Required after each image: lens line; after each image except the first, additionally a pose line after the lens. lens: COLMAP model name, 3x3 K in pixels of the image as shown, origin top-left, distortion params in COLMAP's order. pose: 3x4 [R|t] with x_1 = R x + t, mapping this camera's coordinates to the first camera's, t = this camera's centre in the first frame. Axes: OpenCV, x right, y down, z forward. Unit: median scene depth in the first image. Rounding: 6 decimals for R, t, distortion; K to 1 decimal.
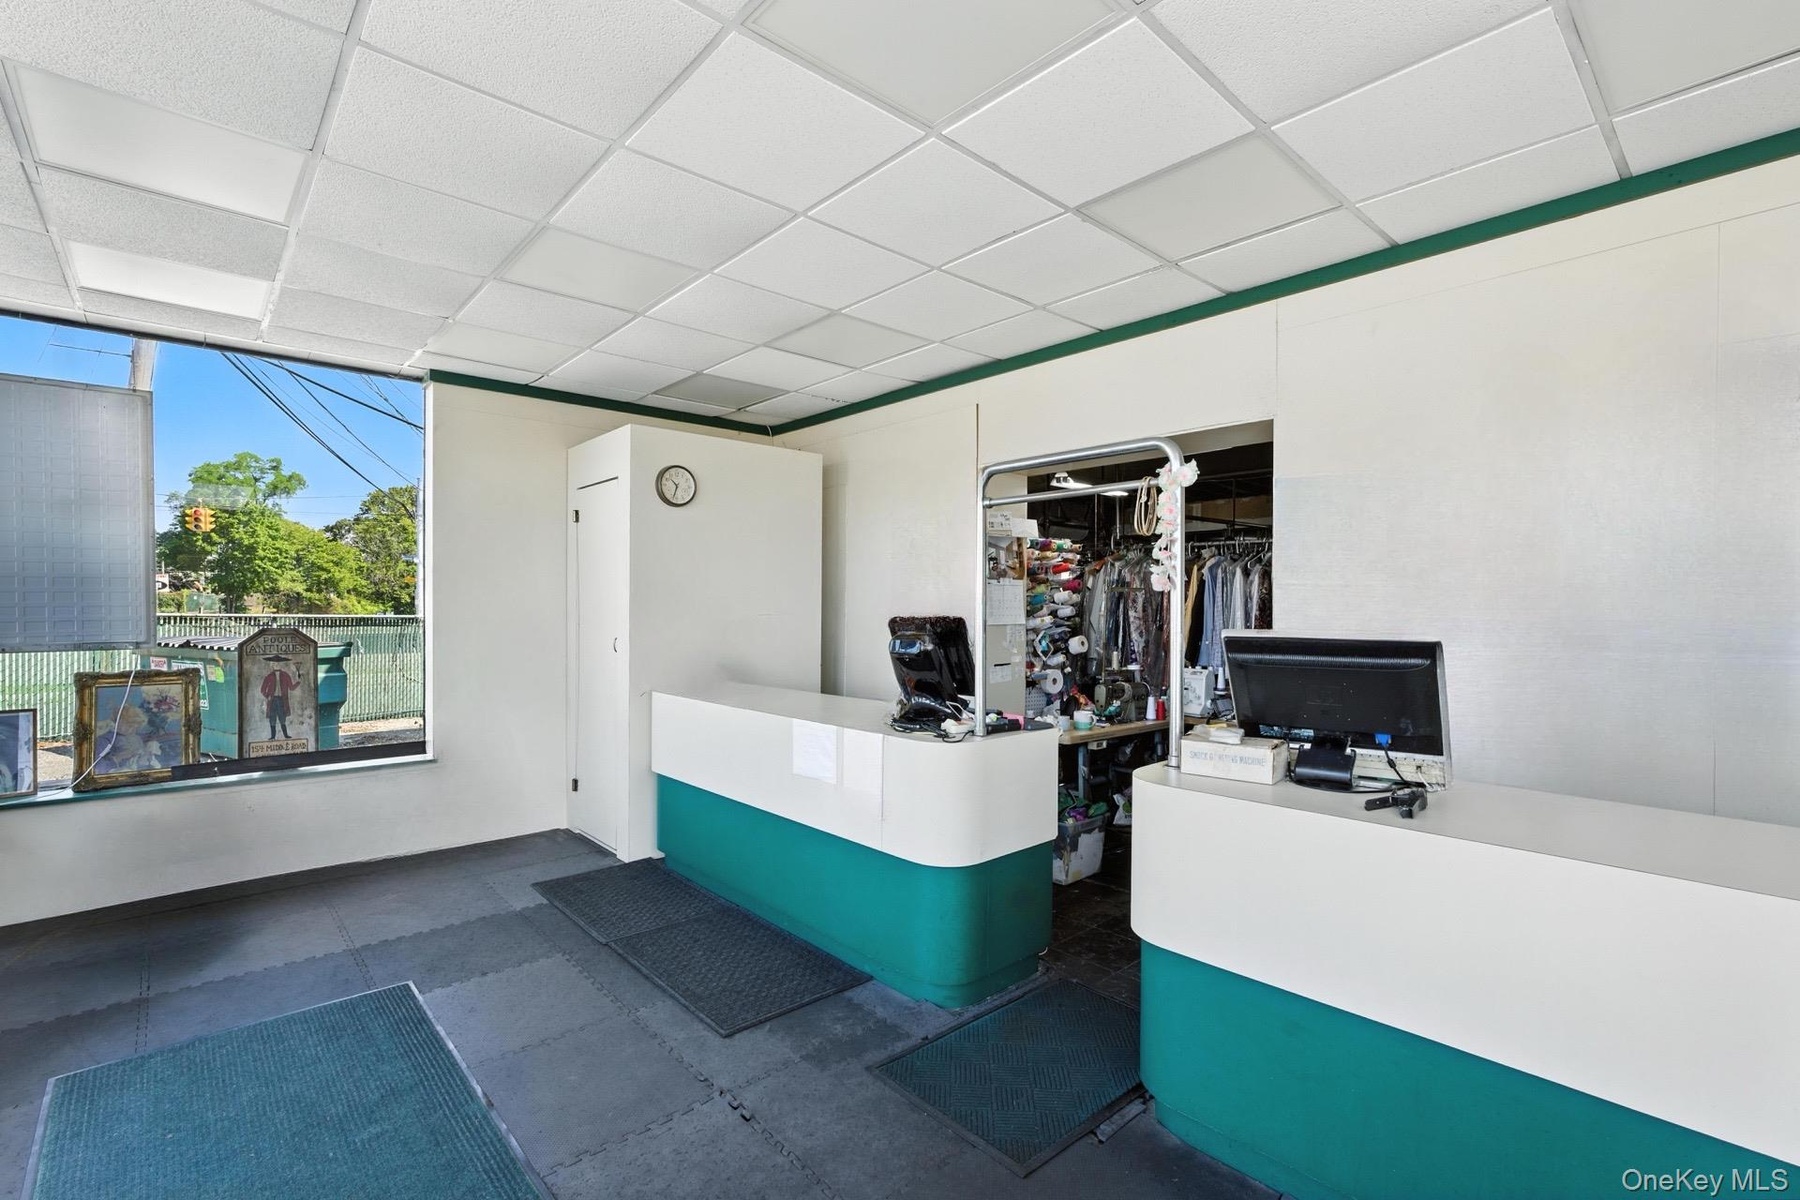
lens RADIAL K [[798.7, 0, 896.0], [0, 798.7, 592.8], [0, 0, 1]] dist [-0.010862, 0.000038]
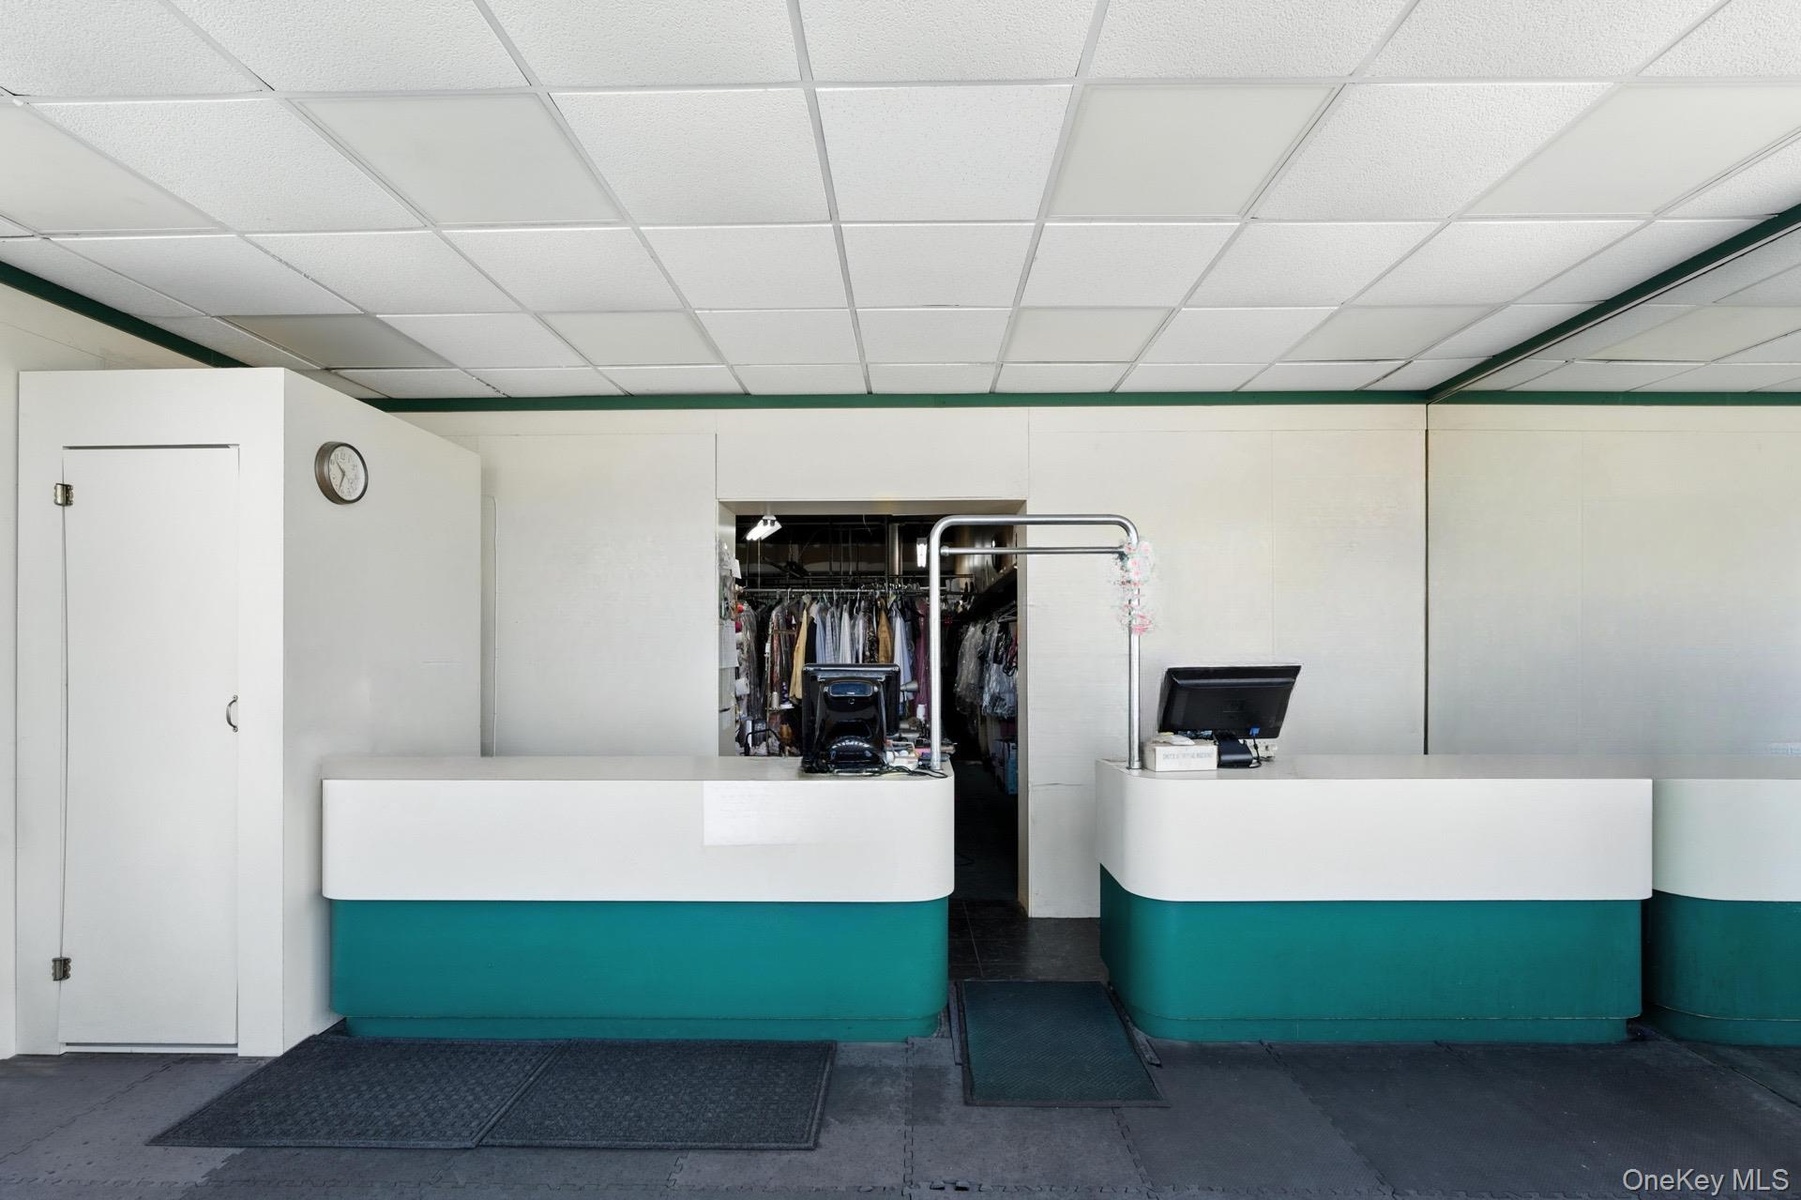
lens RADIAL K [[818.1, 0, 899.8], [0, 818.1, 627.0], [0, 0, 1]] dist [-0.002173, -0.000634]
pose [[0.684768, 0.013561, 0.728635, -0.598569], [-0.005829, 0.999897, -0.013131, 0.003358], [-0.728738, 0.004744, 0.684776, 0.240963]]
